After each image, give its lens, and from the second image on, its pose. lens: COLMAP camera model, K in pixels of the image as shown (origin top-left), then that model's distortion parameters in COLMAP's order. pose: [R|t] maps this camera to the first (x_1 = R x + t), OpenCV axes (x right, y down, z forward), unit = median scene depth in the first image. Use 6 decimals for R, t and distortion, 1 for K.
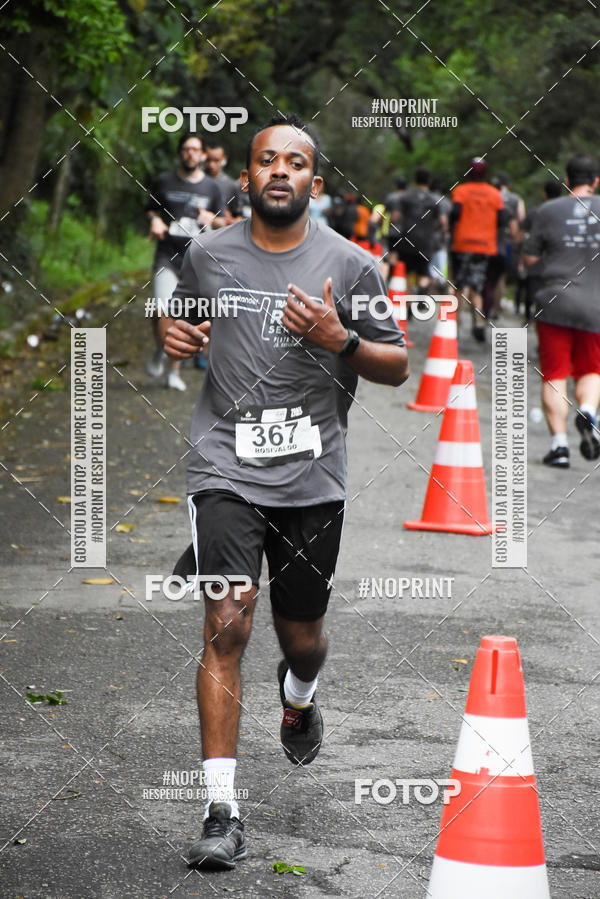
lens RADIAL K [[3161.5, 0, 344.9], [0, 3161.5, 467.7], [0, 0, 1]] dist [1.055070, 0.295039]
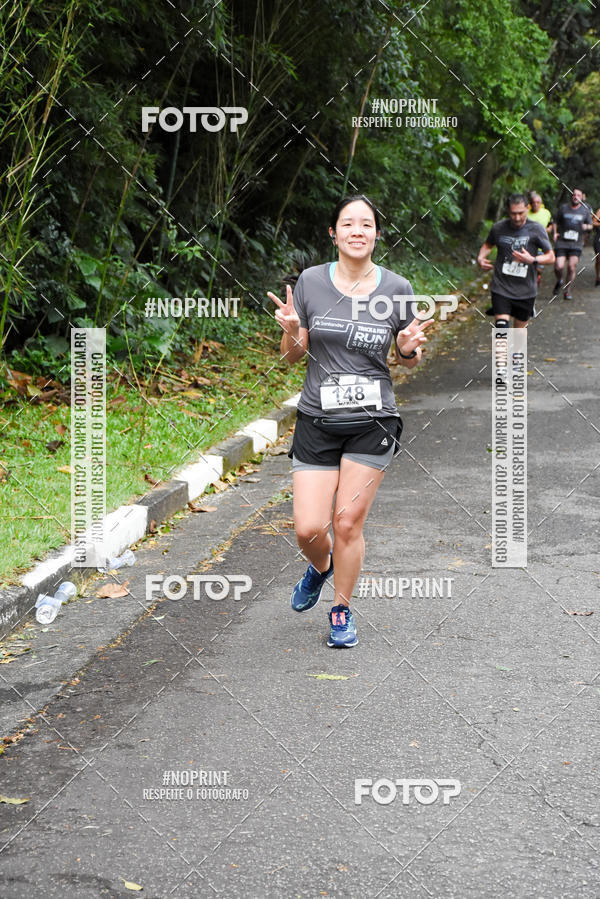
lens RADIAL K [[2136.9, 0, 309.0], [0, 2136.9, 449.7], [0, 0, 1]] dist [0.555367, 0.675168]
pose [[0.988485, -0.007222, -0.151147, 0.002157], [0.011405, 0.999575, 0.026828, 0.029219], [0.150889, -0.028243, 0.988147, -0.437495]]
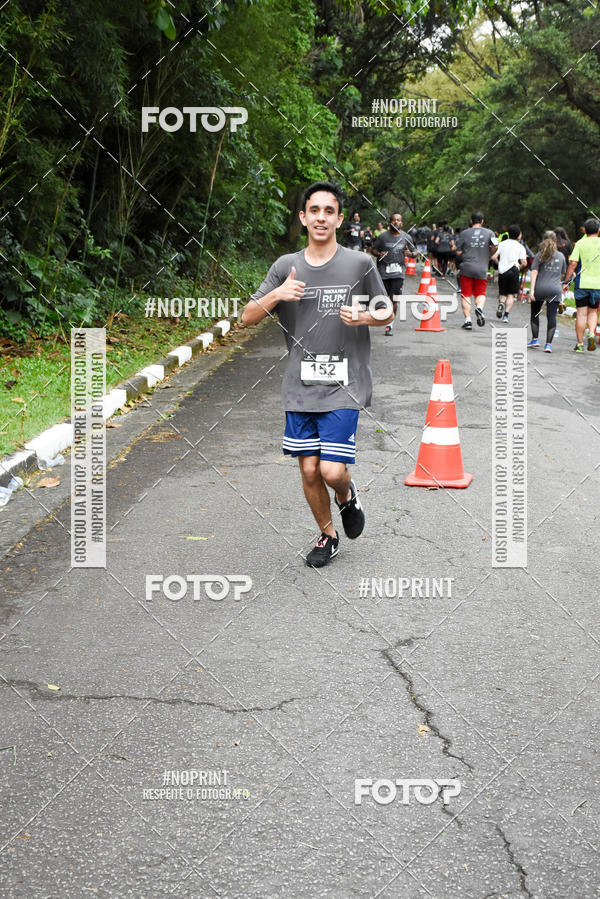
lens RADIAL K [[1527.3, 0, 337.0], [0, 1527.3, 447.8], [0, 0, 1]] dist [0.197732, 0.738678]
pose [[0.999026, -0.021067, -0.038783, -0.003720], [0.023745, 0.997268, 0.069949, 0.026338], [0.037204, -0.070802, 0.996796, -0.587737]]
